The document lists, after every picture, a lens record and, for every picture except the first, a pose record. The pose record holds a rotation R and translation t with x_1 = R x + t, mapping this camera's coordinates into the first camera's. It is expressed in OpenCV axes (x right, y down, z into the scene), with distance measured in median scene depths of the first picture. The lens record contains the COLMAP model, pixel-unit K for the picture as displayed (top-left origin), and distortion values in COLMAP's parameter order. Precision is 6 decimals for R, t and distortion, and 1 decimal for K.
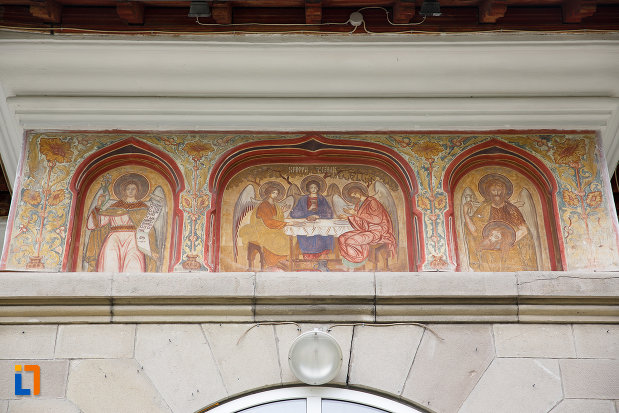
lens RADIAL K [[1173.4, 0, 308.8], [0, 1173.4, 205.0], [0, 0, 1]] dist [0.227727, 0.000000]
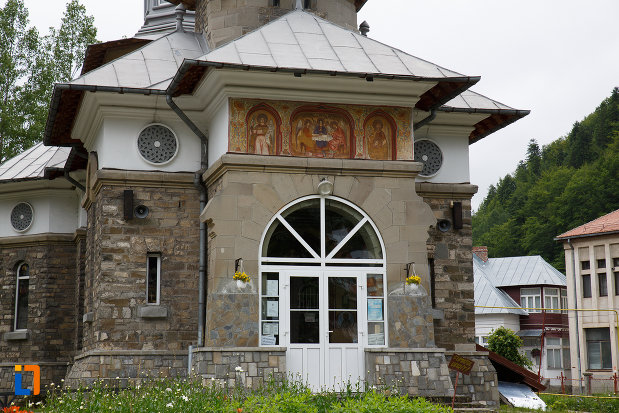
lens RADIAL K [[1150.2, 0, 294.1], [0, 1150.2, 196.4], [0, 0, 1]] dist [0.122169, 0.000000]
pose [[0.968687, 0.035638, 0.245712, -0.801019], [-0.137556, 0.900912, 0.411625, -1.075723], [-0.206695, -0.432535, 0.877605, -1.703455]]
